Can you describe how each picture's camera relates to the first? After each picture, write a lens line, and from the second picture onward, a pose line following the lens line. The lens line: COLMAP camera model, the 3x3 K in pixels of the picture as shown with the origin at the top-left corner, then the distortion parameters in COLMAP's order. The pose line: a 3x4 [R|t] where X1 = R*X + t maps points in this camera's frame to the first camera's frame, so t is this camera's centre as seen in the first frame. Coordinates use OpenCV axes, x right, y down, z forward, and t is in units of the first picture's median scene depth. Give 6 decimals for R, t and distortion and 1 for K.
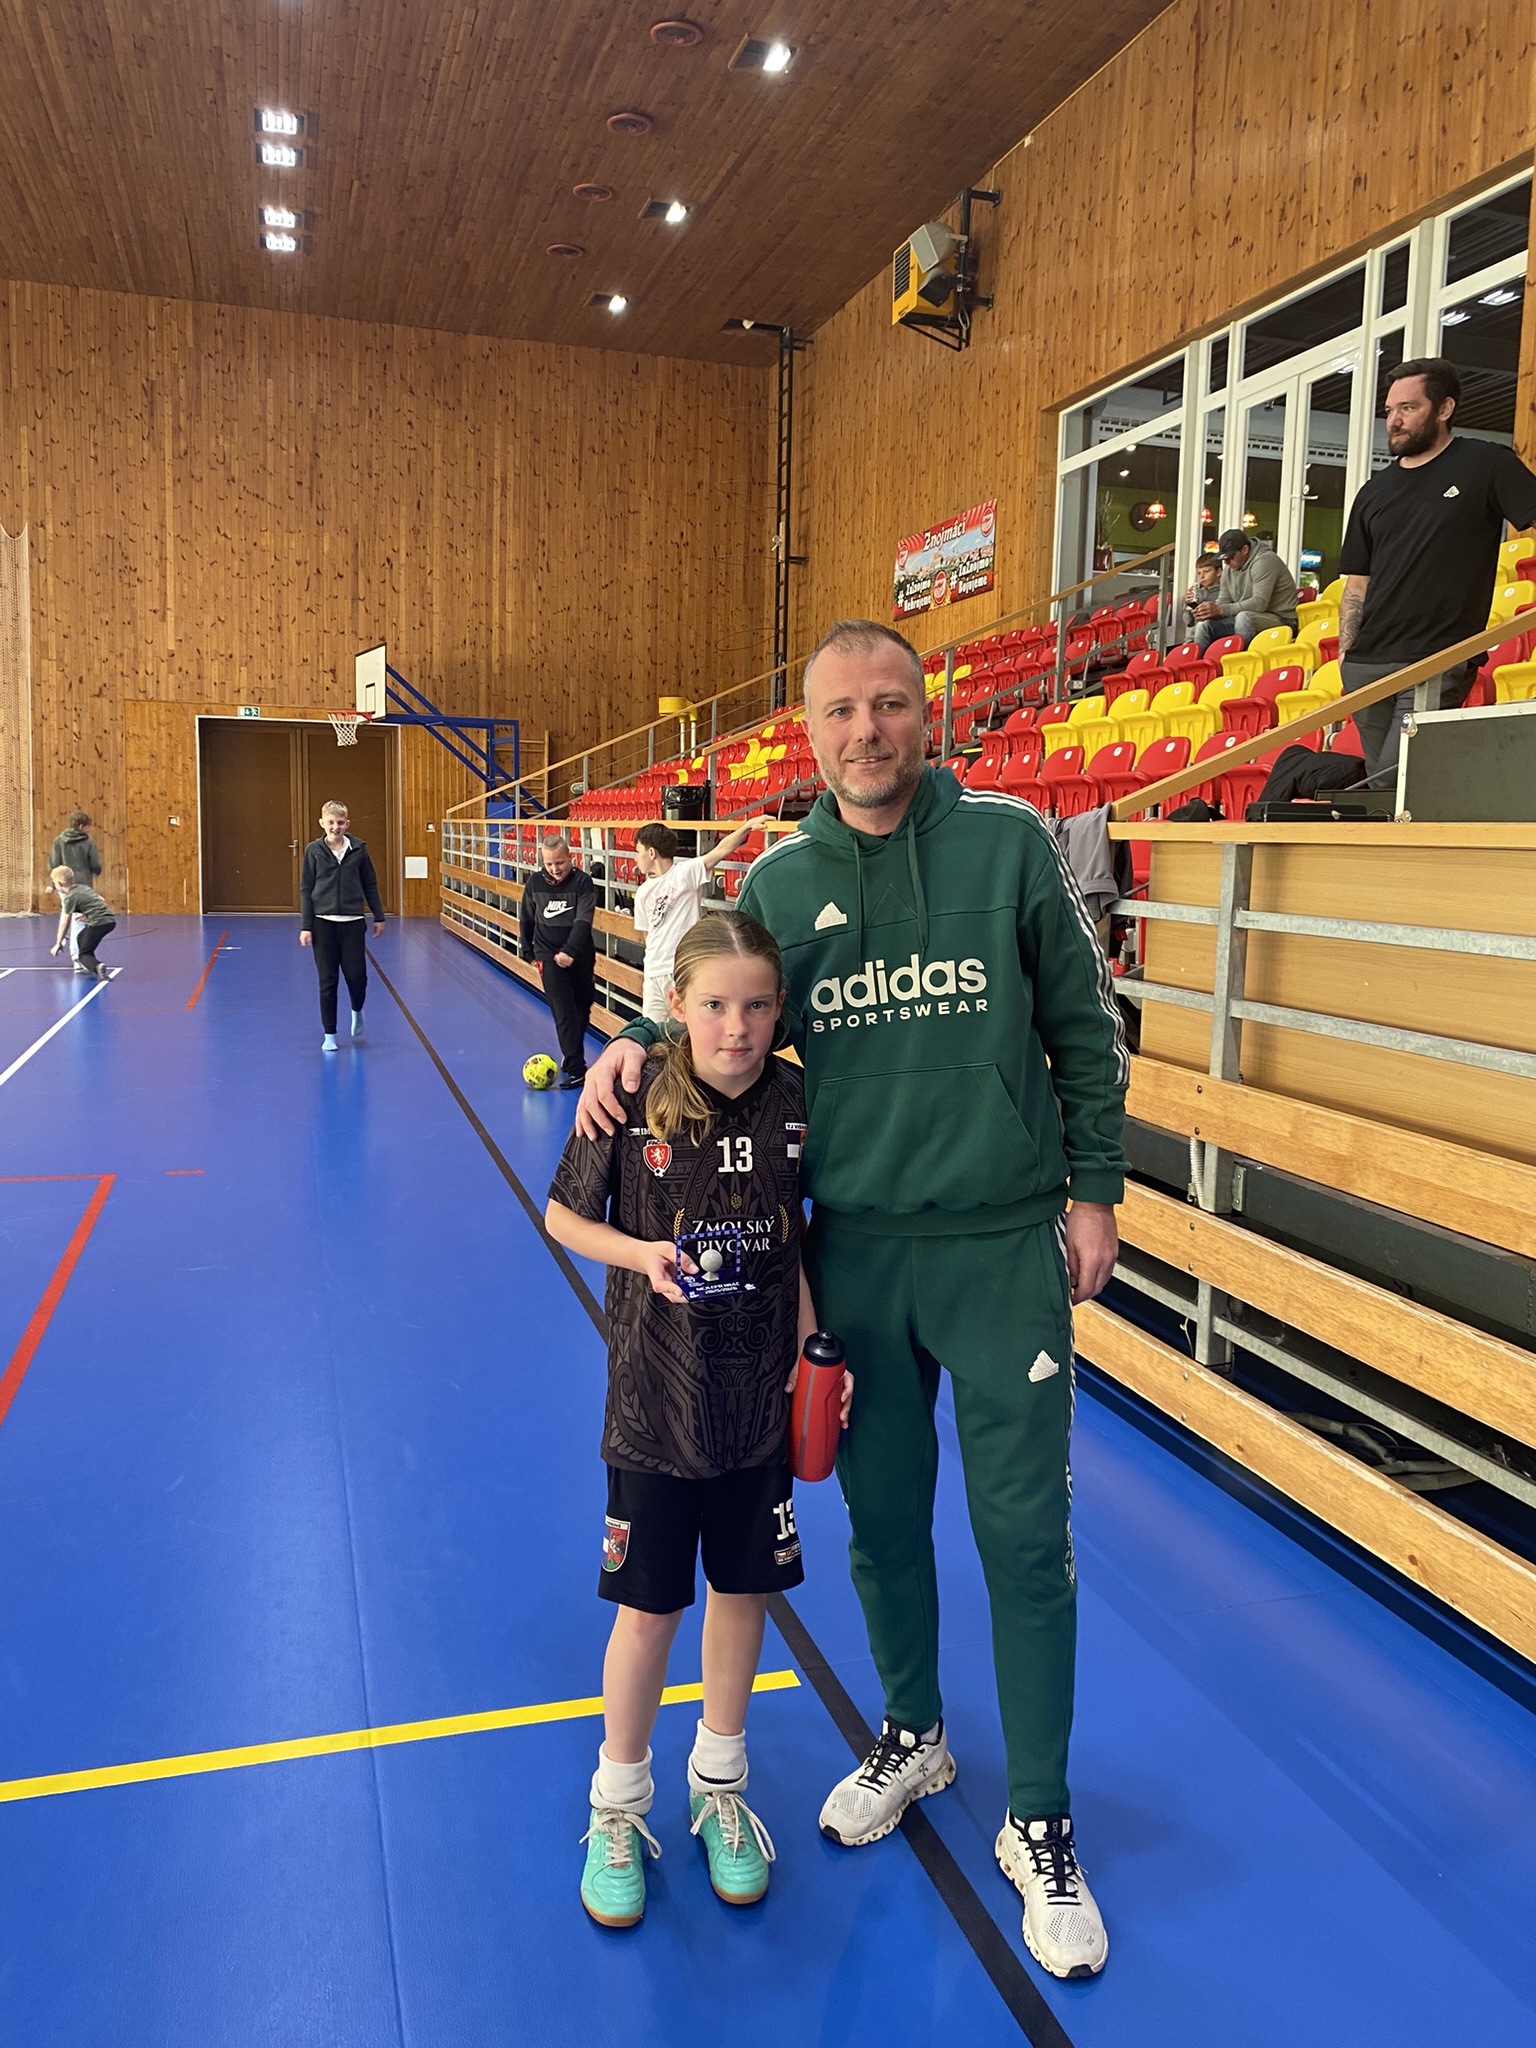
lens RADIAL K [[1553.9, 0, 762.8], [0, 1553.9, 1042.6], [0, 0, 1]] dist [0.014283, -0.020130]
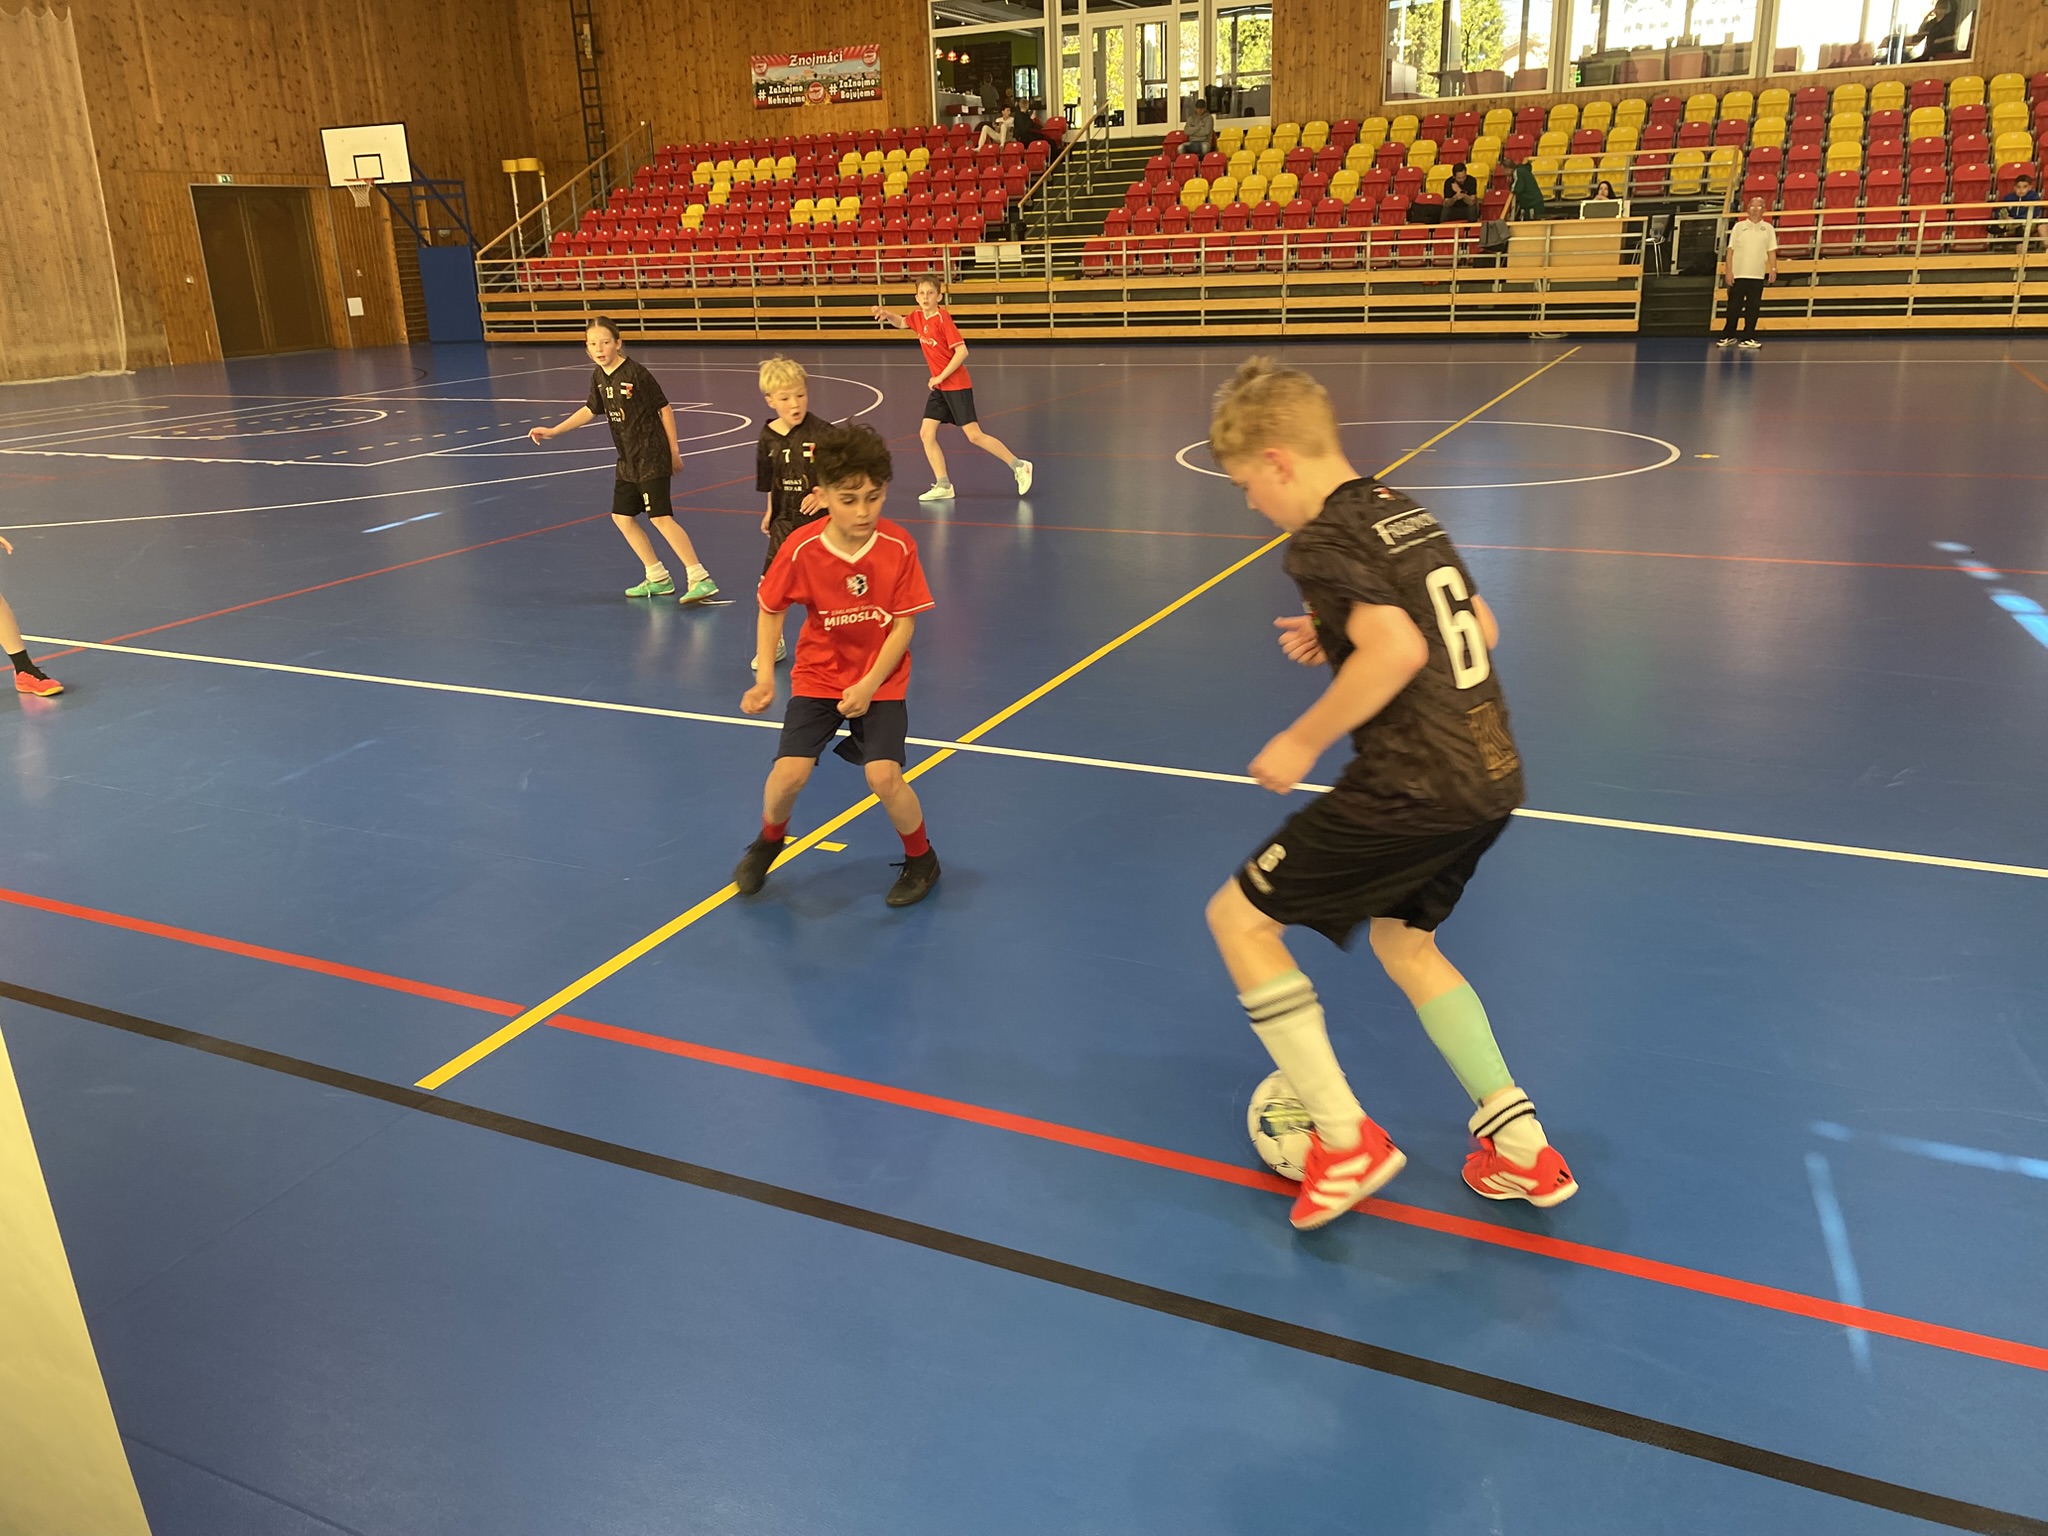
lens RADIAL K [[1553.9, 0, 992.7], [0, 1553.9, 762.9], [0, 0, 1]] dist [0.014283, -0.020130]
pose [[0.675184, -0.281044, 0.682013, -0.873429], [0.151498, 0.957698, 0.244667, 0.008444], [-0.721925, -0.061872, 0.689200, -0.249357]]
